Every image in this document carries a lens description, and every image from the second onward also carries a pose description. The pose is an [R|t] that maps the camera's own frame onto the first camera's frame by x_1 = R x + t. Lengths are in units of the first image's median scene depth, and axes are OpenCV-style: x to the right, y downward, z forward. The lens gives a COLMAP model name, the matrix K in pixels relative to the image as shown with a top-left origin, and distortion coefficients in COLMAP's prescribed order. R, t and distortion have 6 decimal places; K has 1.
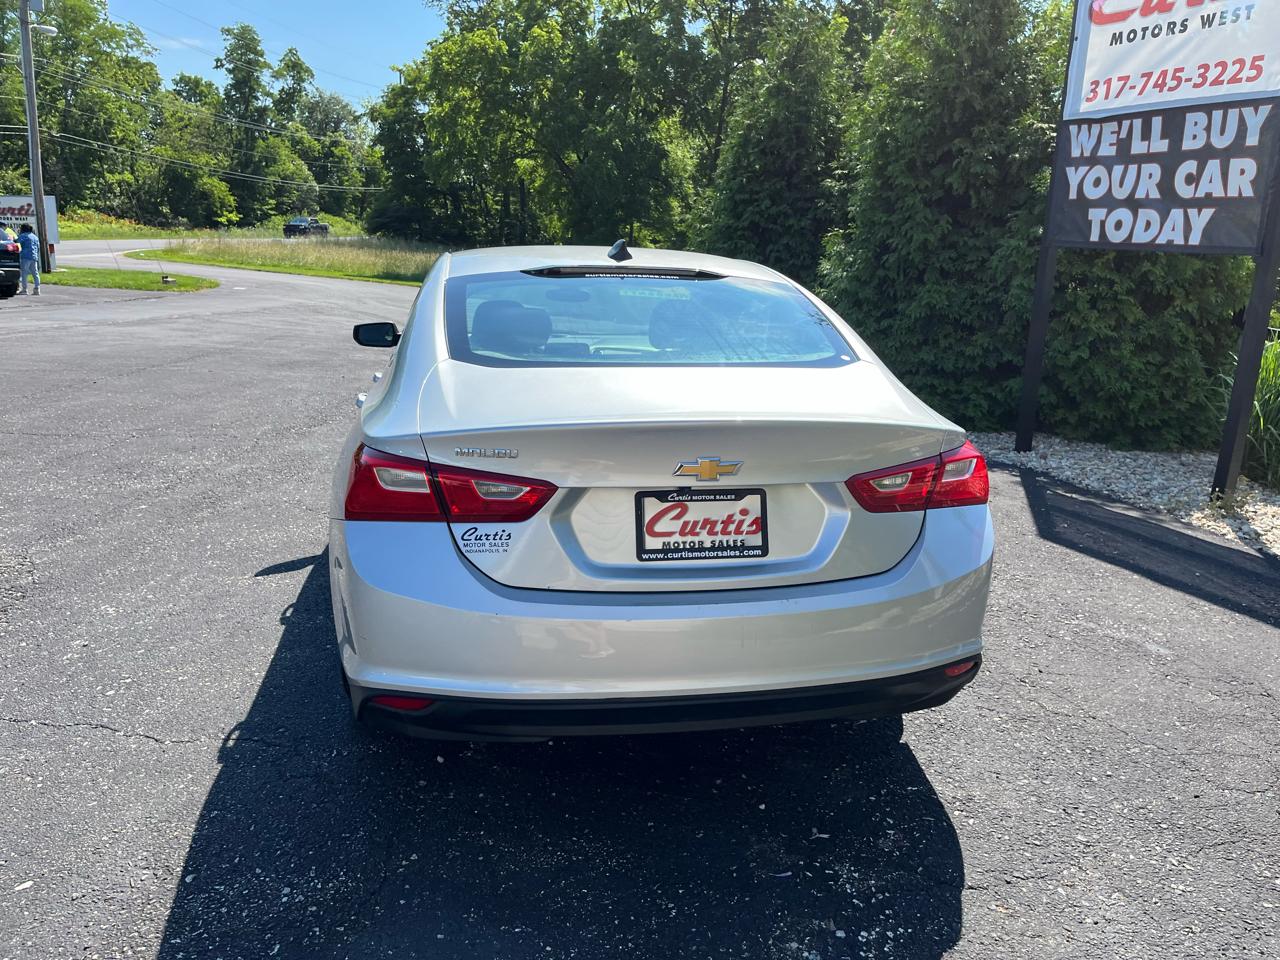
lens RADIAL K [[967.7, 0, 649.5], [0, 967.7, 478.6], [0, 0, 1]] dist [0.072383, -0.093542]
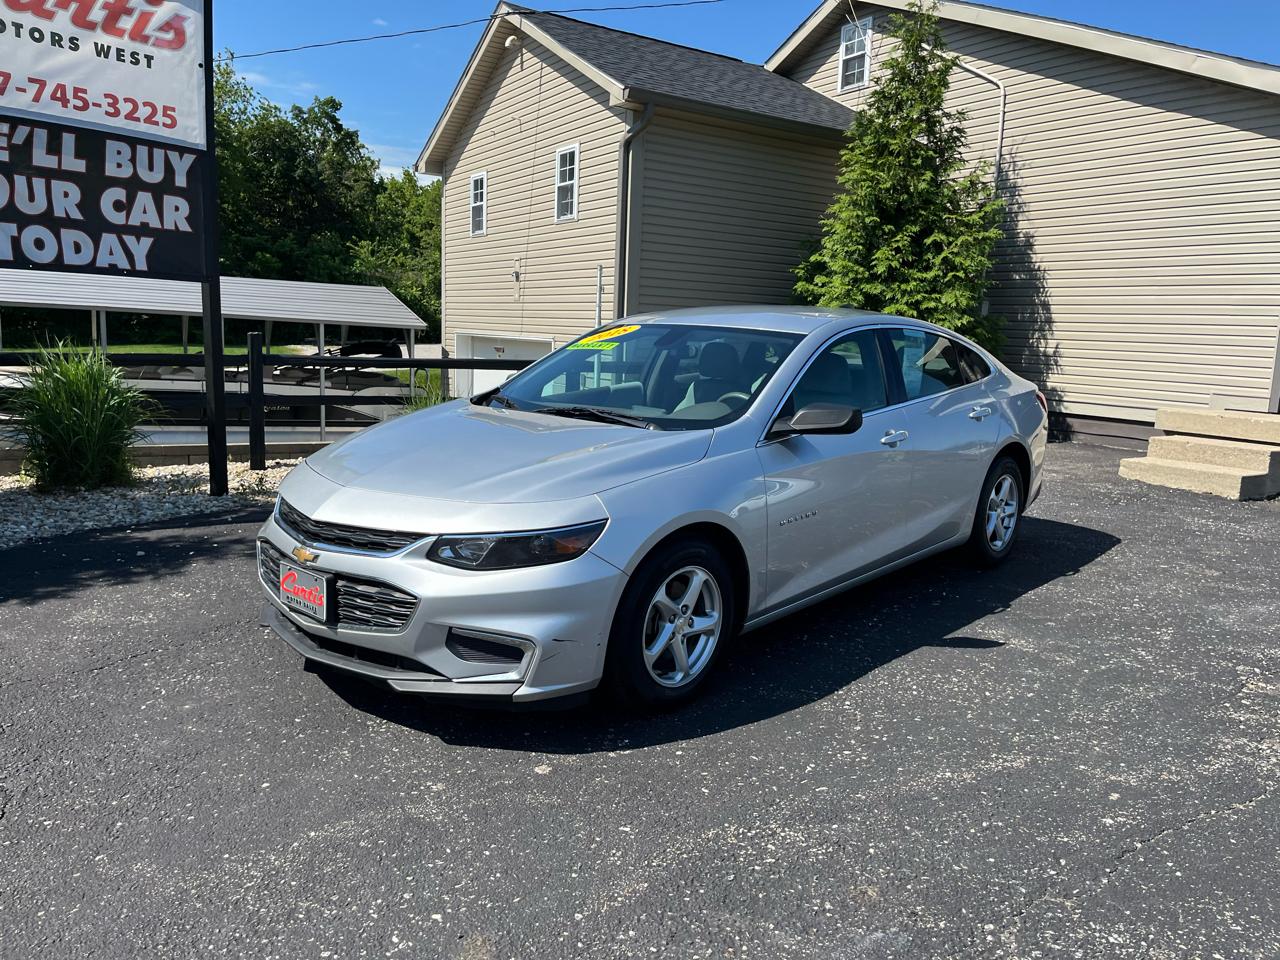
lens RADIAL K [[967.7, 0, 648.0], [0, 967.7, 486.2], [0, 0, 1]] dist [0.072383, -0.093542]
pose [[-0.598582, -0.186696, 0.779003, -0.604510], [0.138417, 0.933729, 0.330137, -0.279394], [-0.789013, 0.305441, -0.533071, 1.142090]]
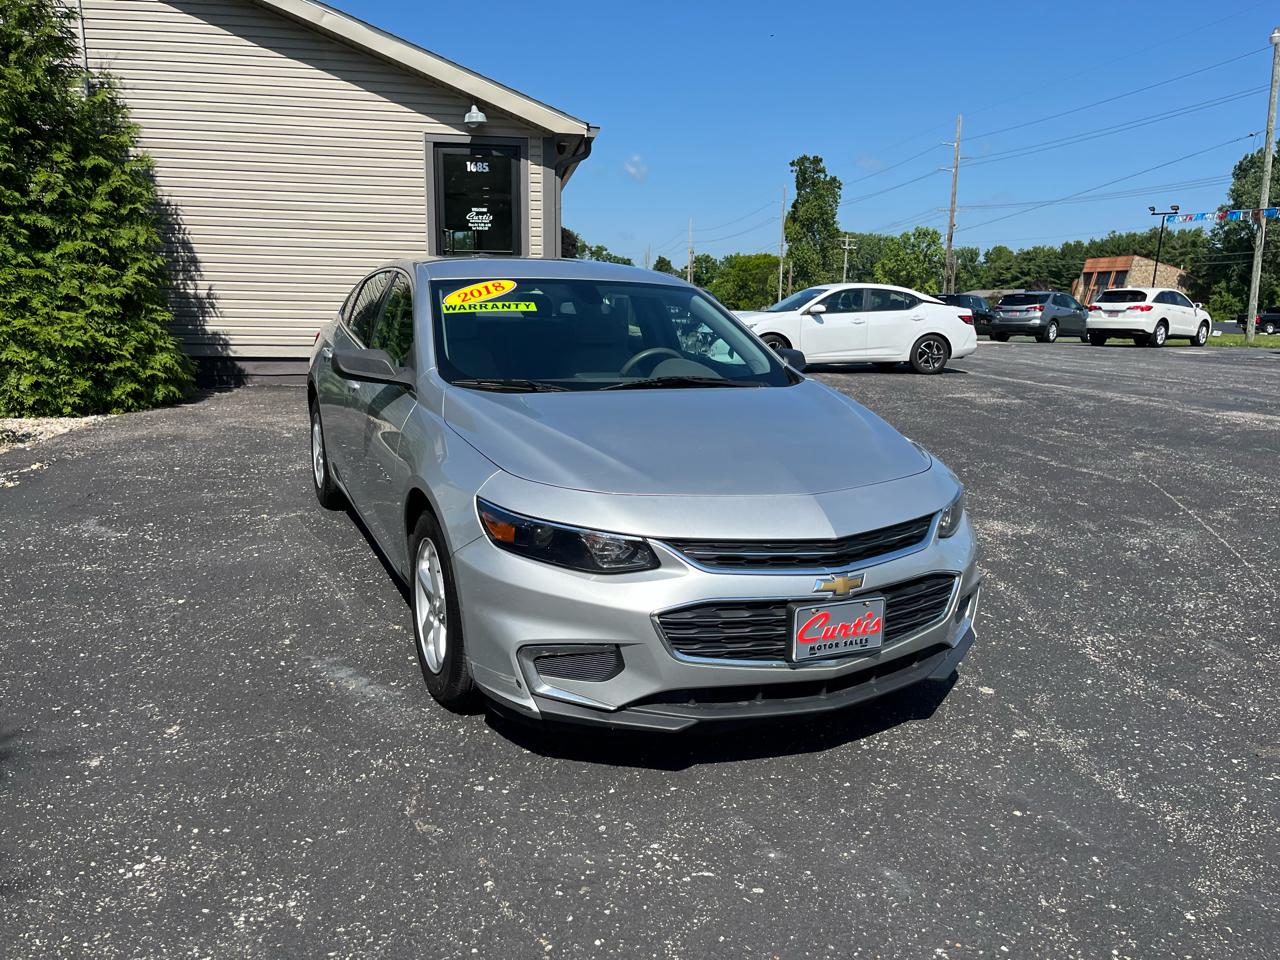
lens RADIAL K [[967.7, 0, 648.5], [0, 967.7, 485.4], [0, 0, 1]] dist [0.072383, -0.093542]
pose [[-0.968277, -0.001924, -0.249873, 0.057091], [-0.107866, 0.905223, 0.411019, -0.299101], [0.225400, 0.424933, -0.876714, 1.340867]]
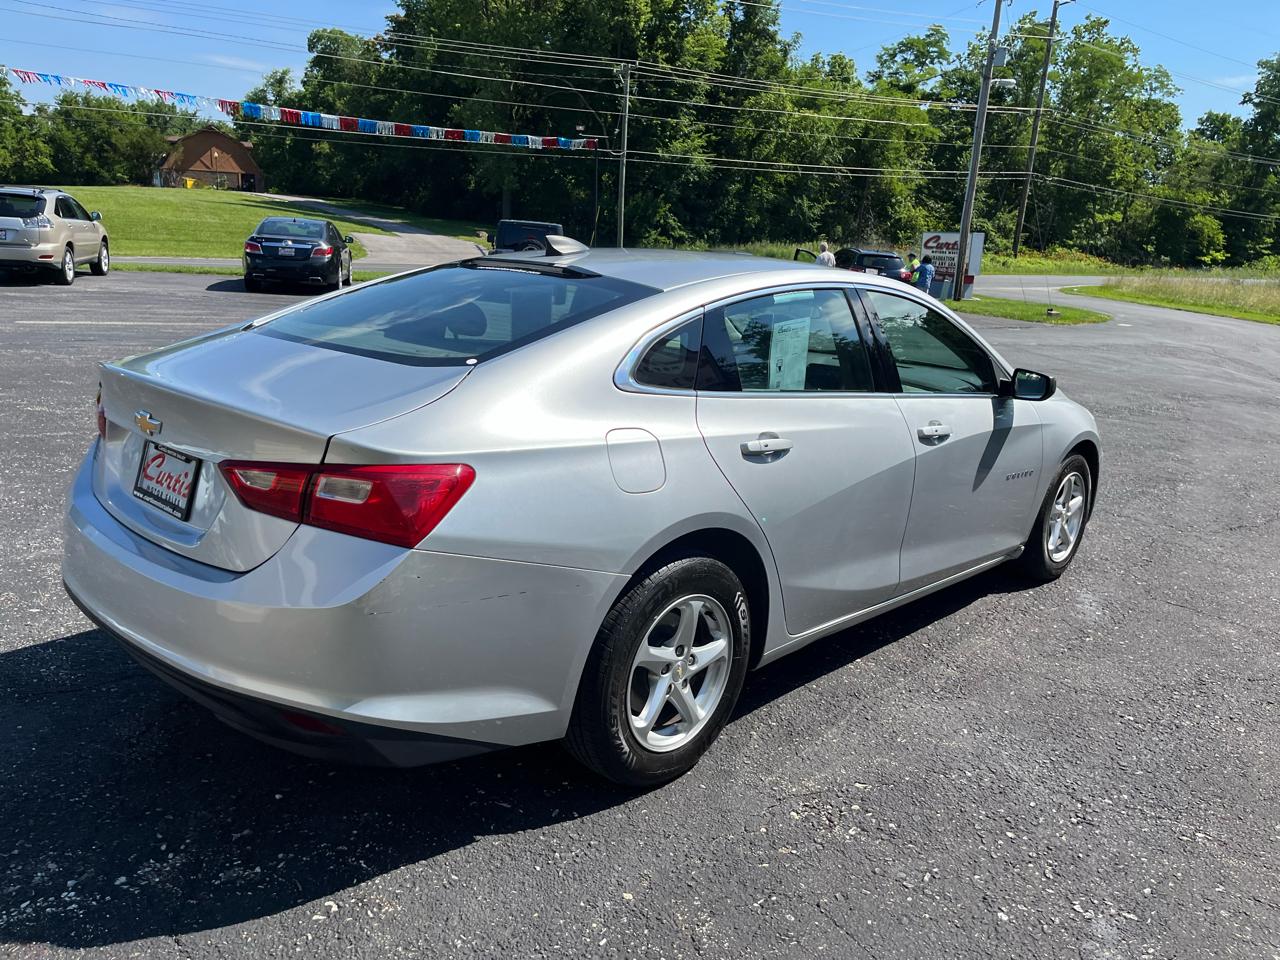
lens RADIAL K [[967.7, 0, 648.9], [0, 967.7, 466.6], [0, 0, 1]] dist [0.072383, -0.093542]
pose [[0.589445, 0.184863, -0.786372, 0.413265], [-0.224122, 0.972671, 0.060663, -0.050596], [0.776096, 0.140485, 0.614768, 0.252266]]
